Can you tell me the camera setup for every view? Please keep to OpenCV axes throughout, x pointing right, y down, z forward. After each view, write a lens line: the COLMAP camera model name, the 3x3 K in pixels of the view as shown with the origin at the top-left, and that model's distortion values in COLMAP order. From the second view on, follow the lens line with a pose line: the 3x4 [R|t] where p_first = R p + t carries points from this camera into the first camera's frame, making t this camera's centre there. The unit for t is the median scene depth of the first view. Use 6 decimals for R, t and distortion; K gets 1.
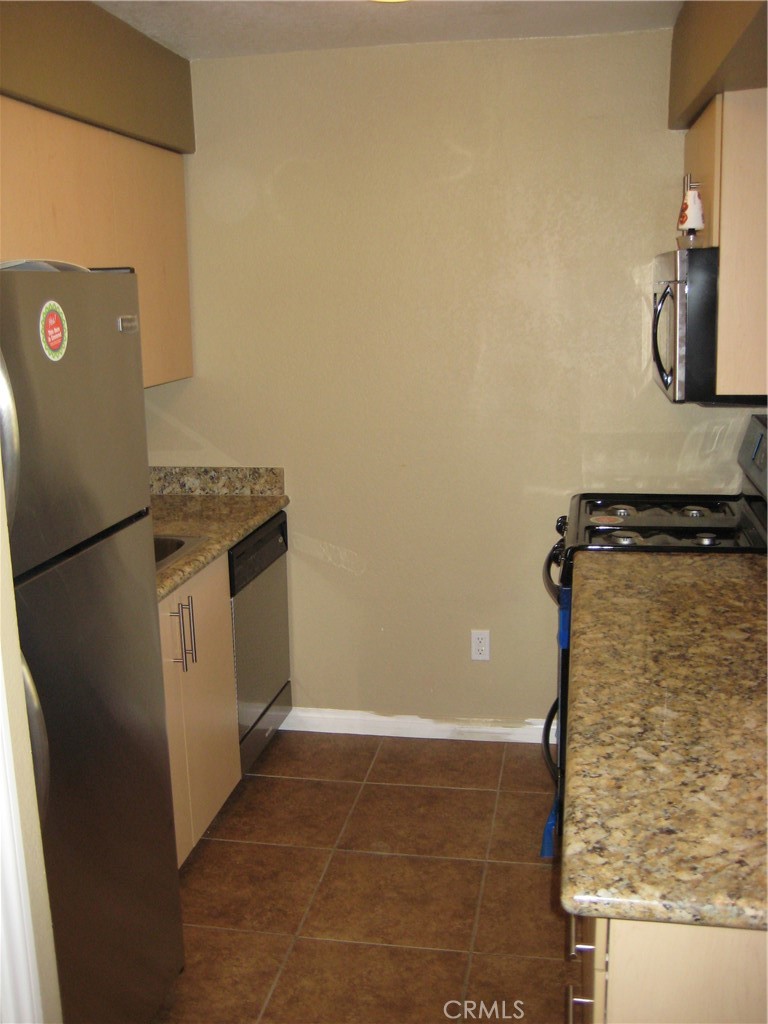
lens RADIAL K [[1093.1, 0, 384.0], [0, 1093.1, 512.0], [0, 0, 1]] dist [-0.176705, 0.269403]
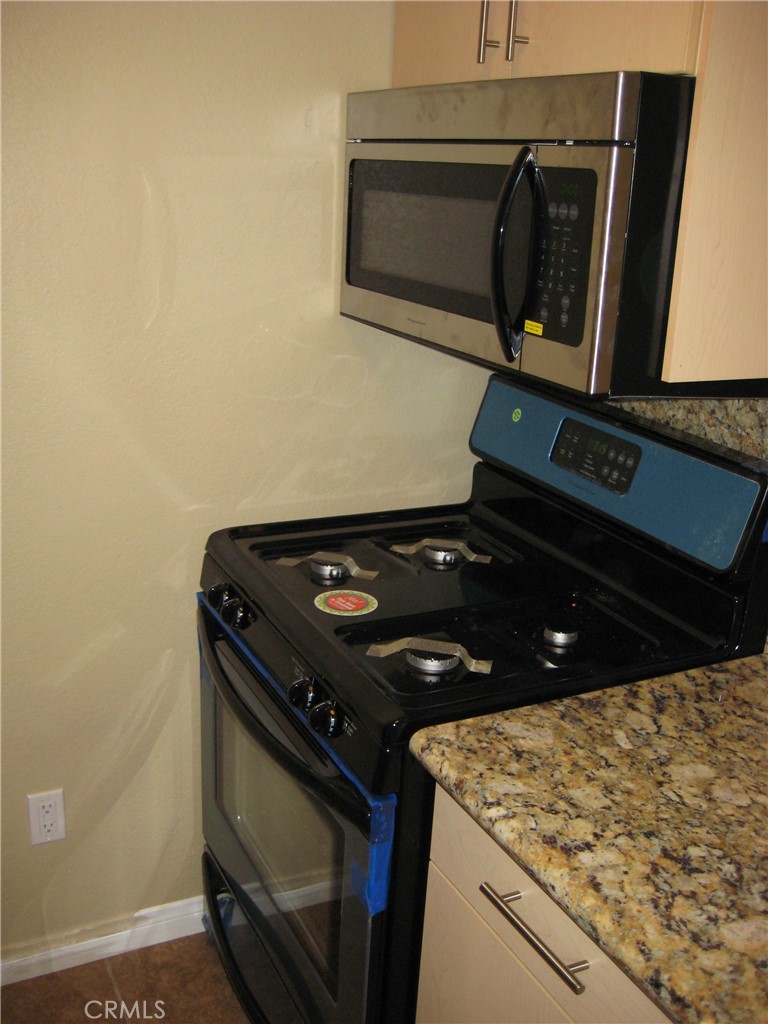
lens RADIAL K [[1093.1, 0, 384.0], [0, 1093.1, 512.0], [0, 0, 1]] dist [-0.176705, 0.269403]
pose [[0.796958, -0.126219, 0.590700, -0.100439], [0.053005, 0.988765, 0.139763, -0.128738], [-0.601704, -0.080076, 0.794695, 0.688387]]
